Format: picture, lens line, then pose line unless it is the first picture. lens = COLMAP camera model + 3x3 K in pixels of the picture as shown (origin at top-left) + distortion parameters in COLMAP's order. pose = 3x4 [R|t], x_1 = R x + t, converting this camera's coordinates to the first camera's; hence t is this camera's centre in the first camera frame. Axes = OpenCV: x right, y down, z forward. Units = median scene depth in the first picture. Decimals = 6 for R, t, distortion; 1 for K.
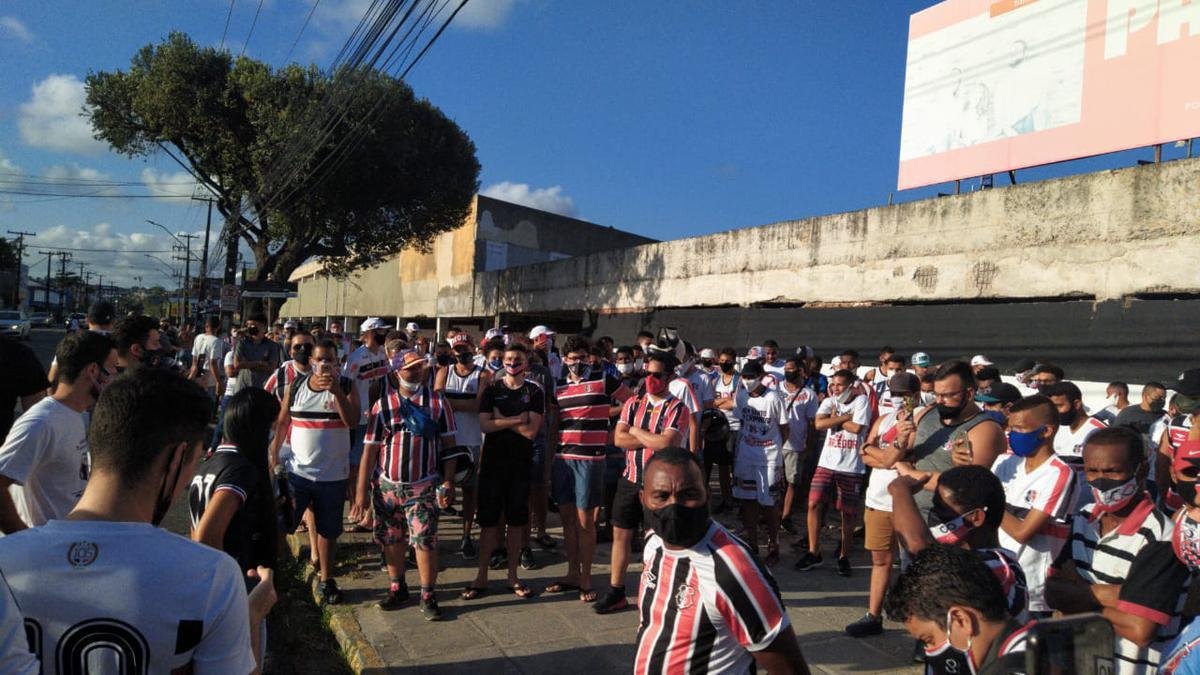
lens RADIAL K [[892.4, 0, 598.2], [0, 892.4, 354.3], [0, 0, 1]] dist [0.123038, -0.186827]
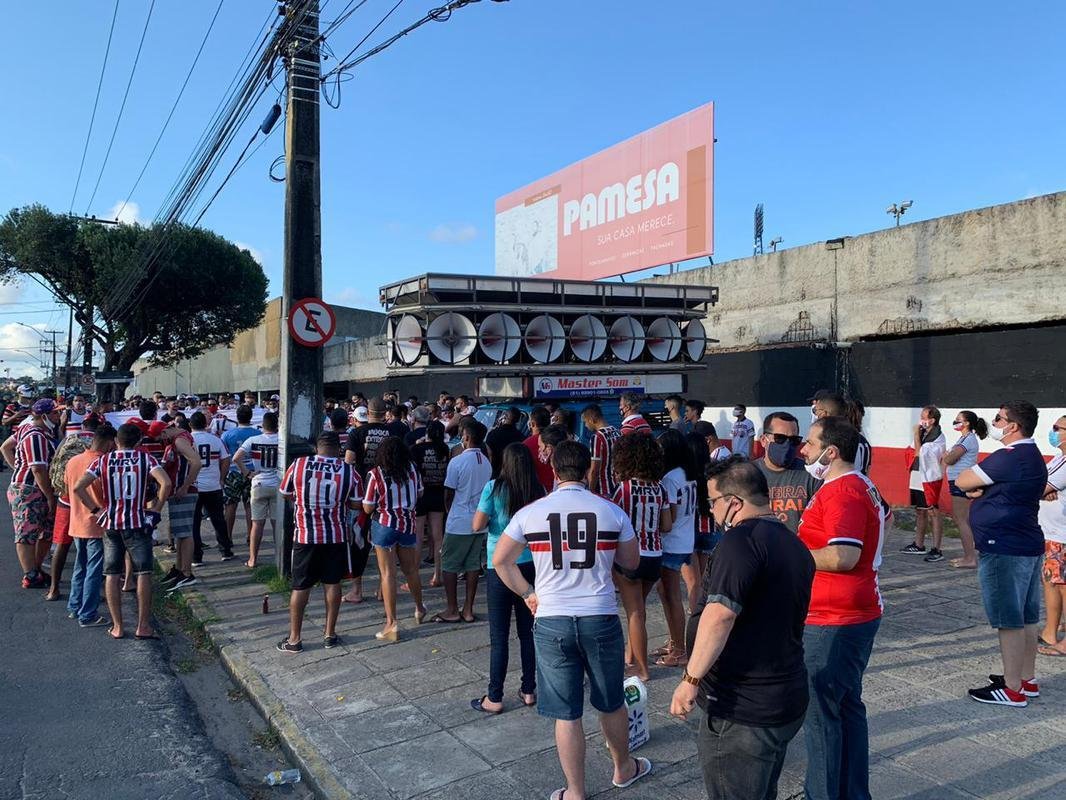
lens RADIAL K [[805.4, 0, 527.7], [0, 805.4, 418.1], [0, 0, 1]] dist [0.095982, -0.158292]
pose [[0.993813, -0.054648, 0.096695, 0.125185], [0.054357, 0.998506, 0.005643, 0.016276], [-0.096859, -0.000352, 0.995298, -0.276463]]
